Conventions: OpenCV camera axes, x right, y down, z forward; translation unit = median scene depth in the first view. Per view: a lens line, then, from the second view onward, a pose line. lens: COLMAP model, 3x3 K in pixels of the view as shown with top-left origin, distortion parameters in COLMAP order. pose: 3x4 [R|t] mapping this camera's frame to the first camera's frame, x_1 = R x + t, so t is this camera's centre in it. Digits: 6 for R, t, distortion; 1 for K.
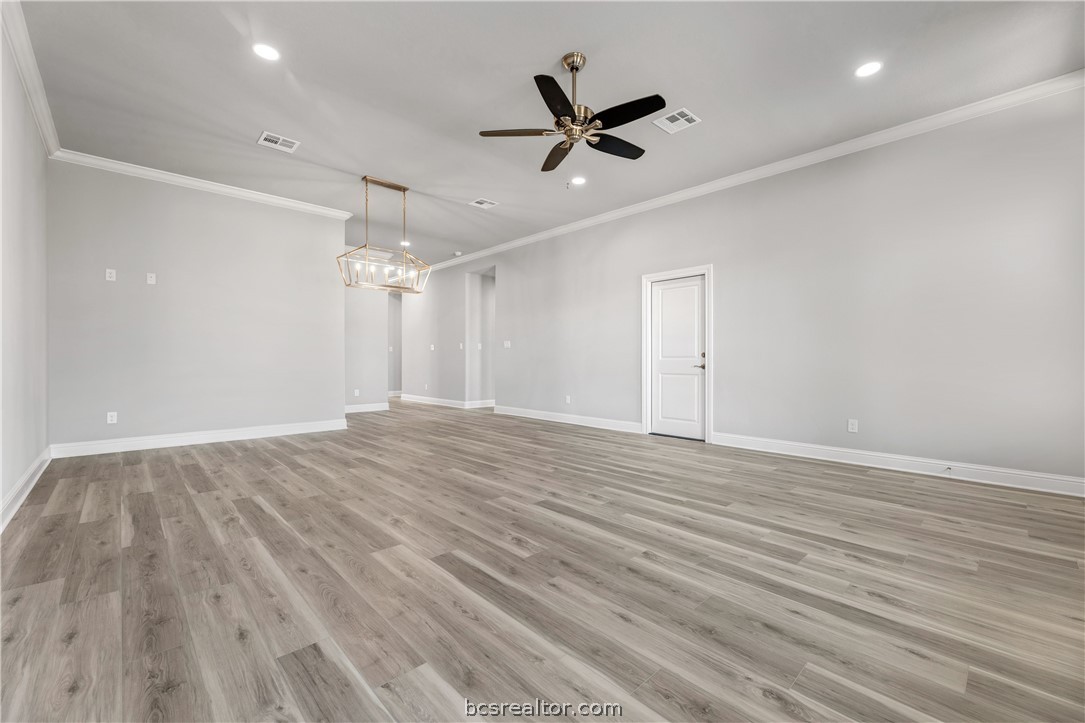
lens RADIAL K [[463.3, 0, 547.4], [0, 463.3, 368.6], [0, 0, 1]] dist [0.002054, 0.000471]
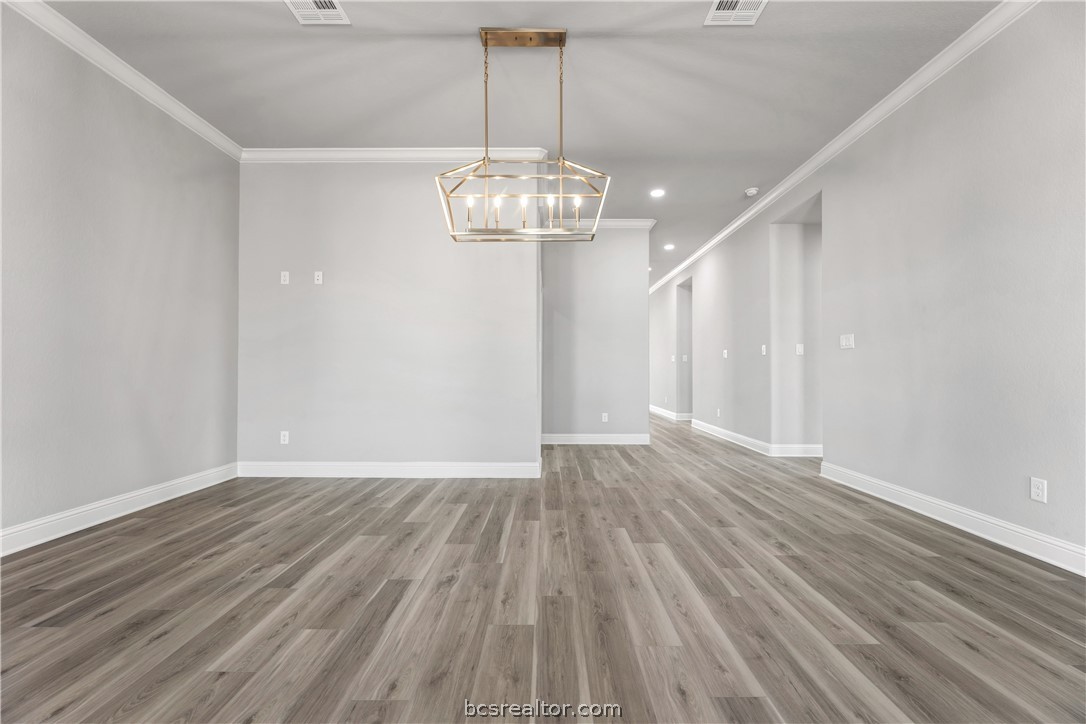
lens RADIAL K [[448.0, 0, 545.4], [0, 448.0, 359.3], [0, 0, 1]] dist [0.005353, 0.000504]
pose [[0.716864, -0.018074, -0.696979, 0.030136], [-0.015719, 0.998991, -0.042073, -0.022870], [0.697036, 0.041117, 0.715857, 1.095292]]
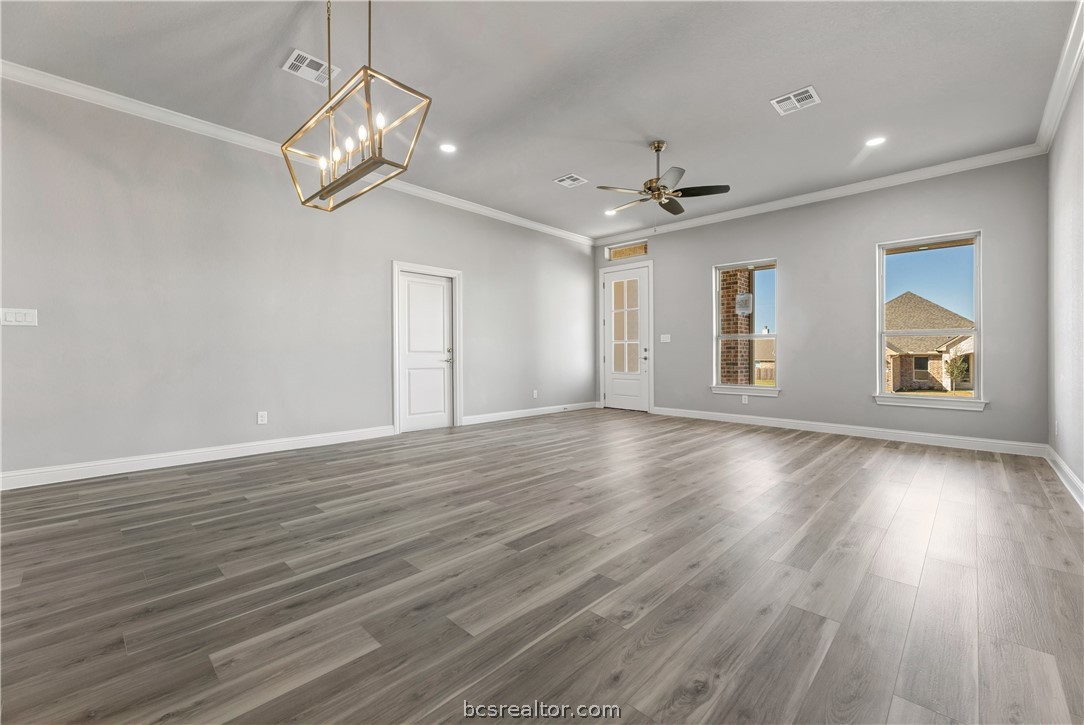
lens RADIAL K [[447.2, 0, 544.4], [0, 447.2, 359.8], [0, 0, 1]] dist [0.005353, 0.000504]
pose [[-0.041949, -0.012540, 0.999041, -1.285006], [0.019241, 0.999726, 0.013356, -0.024228], [-0.998934, 0.019782, -0.041696, 1.404575]]
